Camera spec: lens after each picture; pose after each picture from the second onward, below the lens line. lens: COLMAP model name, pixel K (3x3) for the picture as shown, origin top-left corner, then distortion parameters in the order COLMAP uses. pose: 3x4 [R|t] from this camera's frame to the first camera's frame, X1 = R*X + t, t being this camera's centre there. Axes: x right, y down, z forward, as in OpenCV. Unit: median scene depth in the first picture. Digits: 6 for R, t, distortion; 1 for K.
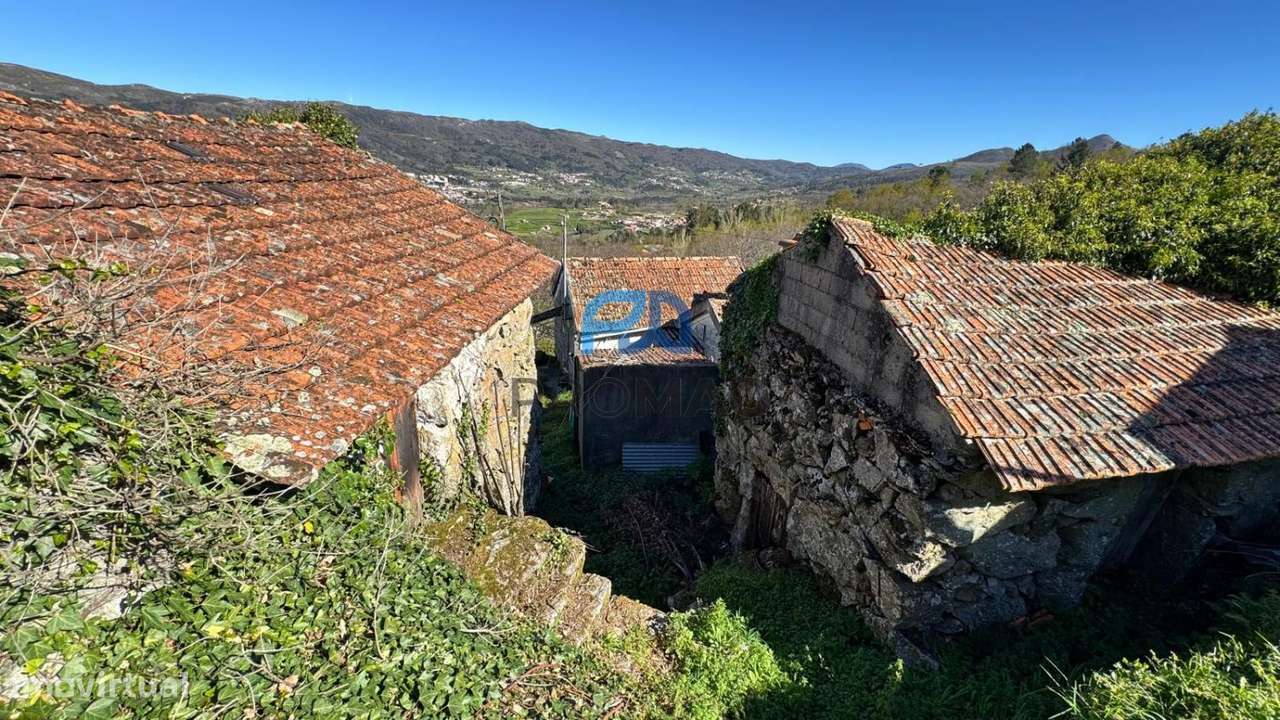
lens RADIAL K [[510.4, 0, 640.0], [0, 510.4, 360.0], [0, 0, 1]] dist [0.001295, 0.000281]
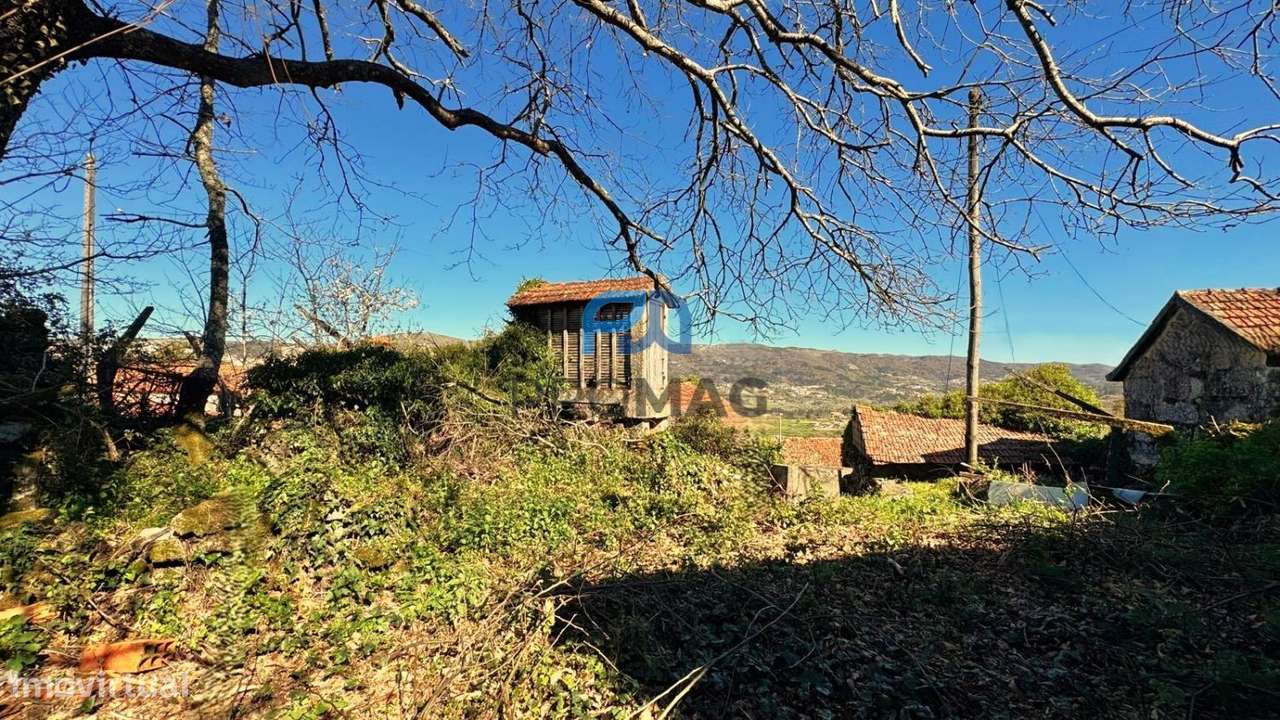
lens RADIAL K [[510.4, 0, 640.0], [0, 510.4, 360.0], [0, 0, 1]] dist [0.001295, 0.000281]
pose [[0.906849, -0.058342, -0.417399, 0.477014], [-0.110832, 0.922502, -0.369738, 0.771307], [0.406623, 0.381558, 0.830104, -2.257244]]
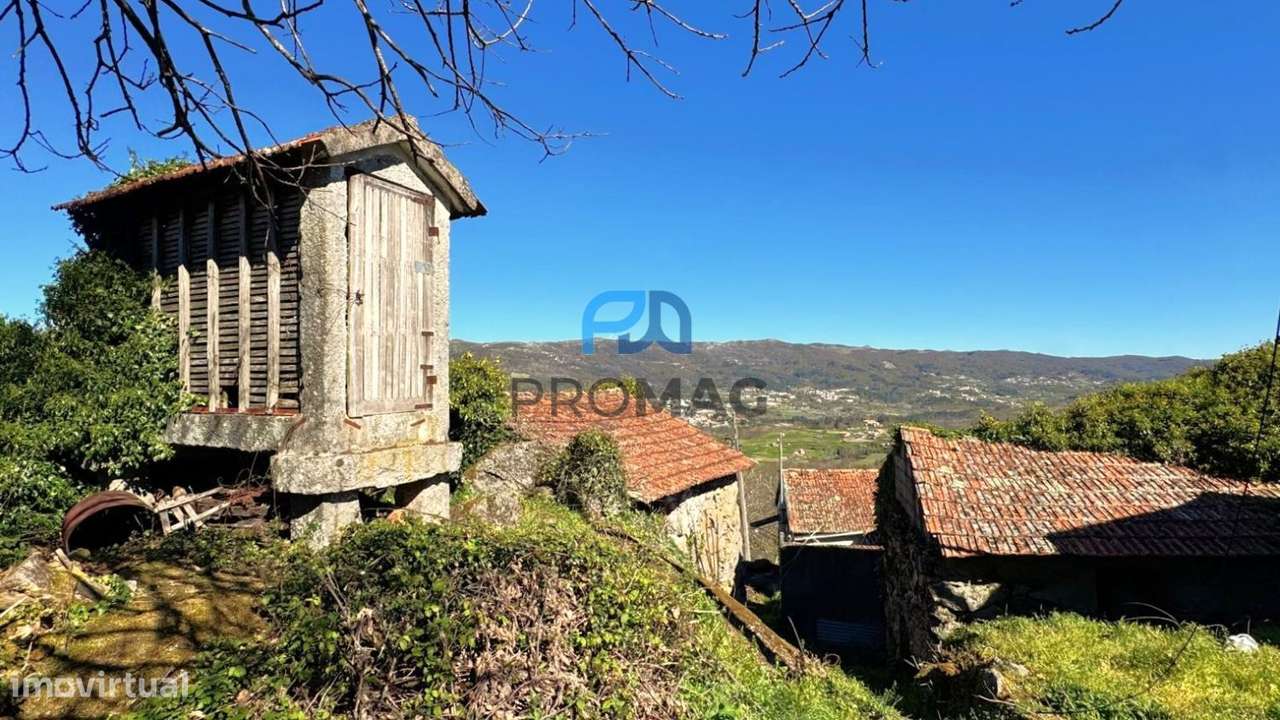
lens RADIAL K [[610.5, 0, 640.0], [0, 610.5, 360.0], [0, 0, 1]] dist [-0.002257, 0.000190]
pose [[0.909004, -0.075394, -0.409911, 0.412137], [-0.091748, 0.923180, -0.373256, 0.336183], [0.406563, 0.376900, 0.832258, -1.077151]]
